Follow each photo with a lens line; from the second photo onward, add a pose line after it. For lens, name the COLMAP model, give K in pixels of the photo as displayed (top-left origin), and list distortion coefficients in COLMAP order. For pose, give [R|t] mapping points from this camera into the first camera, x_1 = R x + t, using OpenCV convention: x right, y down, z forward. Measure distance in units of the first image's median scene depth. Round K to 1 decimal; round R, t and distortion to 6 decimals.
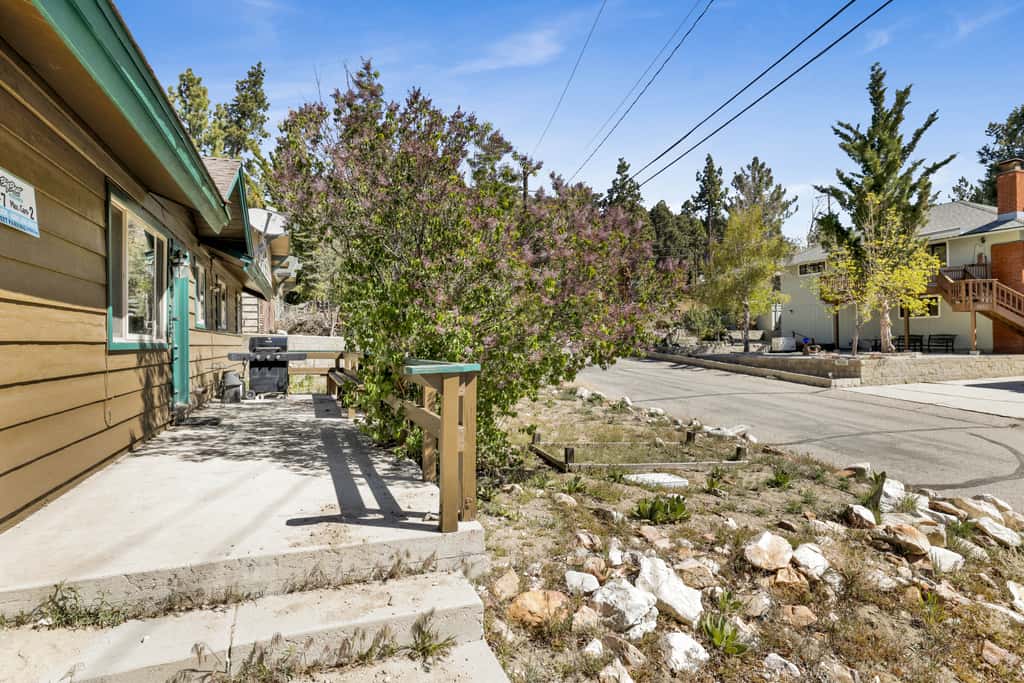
lens RADIAL K [[573.7, 0, 509.4], [0, 573.7, 342.2], [0, 0, 1]] dist [-0.004219, -0.000629]
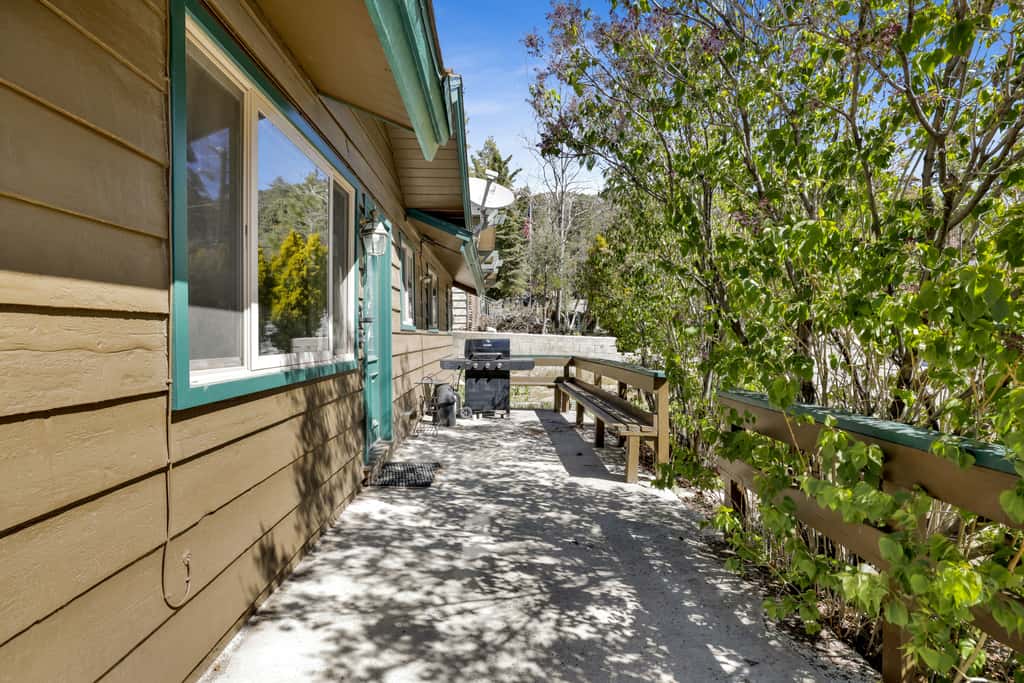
lens RADIAL K [[530.6, 0, 512.6], [0, 530.6, 339.0], [0, 0, 1]] dist [-0.000941, -0.000104]
pose [[0.951545, 0.000754, -0.307509, -0.165400], [0.002092, 0.999958, 0.008927, -0.015924], [0.307503, -0.009137, 0.951503, 0.322668]]
